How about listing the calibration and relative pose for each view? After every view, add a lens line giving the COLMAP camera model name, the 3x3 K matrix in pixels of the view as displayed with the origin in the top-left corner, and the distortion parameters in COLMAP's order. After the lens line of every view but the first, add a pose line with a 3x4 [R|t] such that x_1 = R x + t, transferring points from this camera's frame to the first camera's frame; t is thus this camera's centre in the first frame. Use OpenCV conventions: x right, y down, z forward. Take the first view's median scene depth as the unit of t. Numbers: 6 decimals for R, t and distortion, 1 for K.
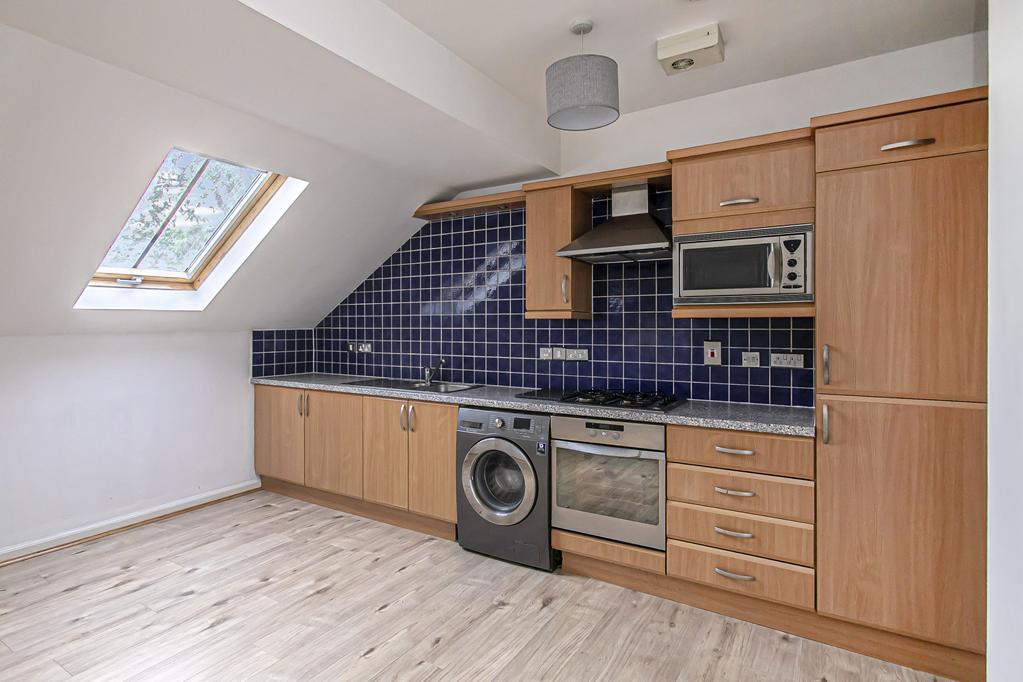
lens RADIAL K [[512.6, 0, 512.1], [0, 512.6, 334.6], [0, 0, 1]] dist [0.001374, -0.000255]
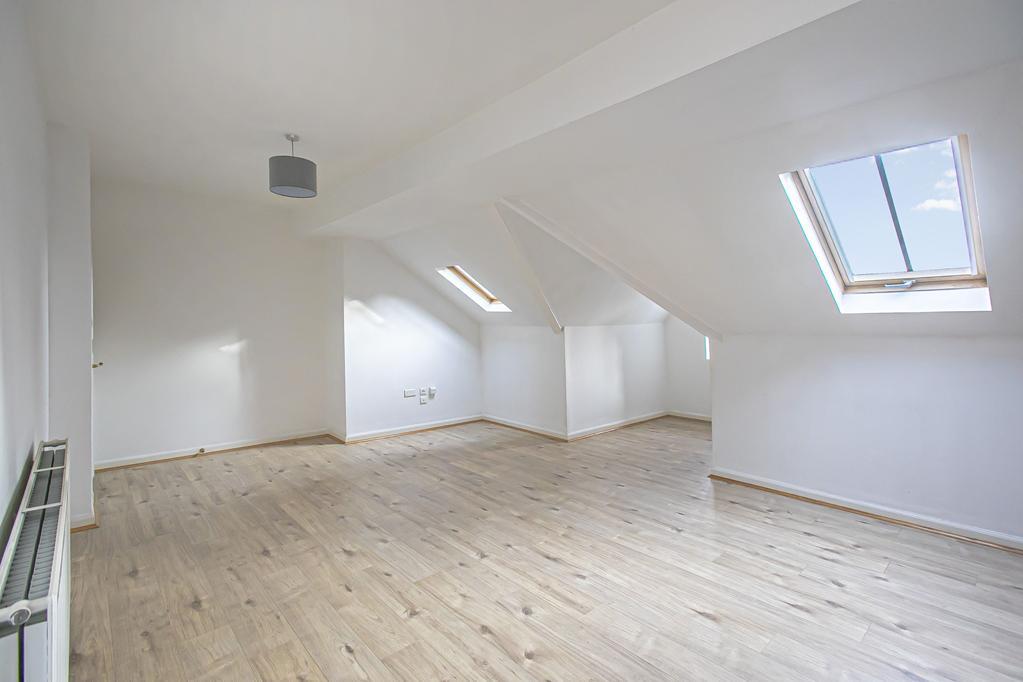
lens RADIAL K [[462.3, 0, 507.8], [0, 462.3, 339.8], [0, 0, 1]] dist [-0.003047, 0.001913]
pose [[-0.276294, 0.032320, -0.960530, 0.423961], [-0.021573, 0.998974, 0.039818, -0.015888], [0.960831, 0.031723, -0.275313, 0.568483]]
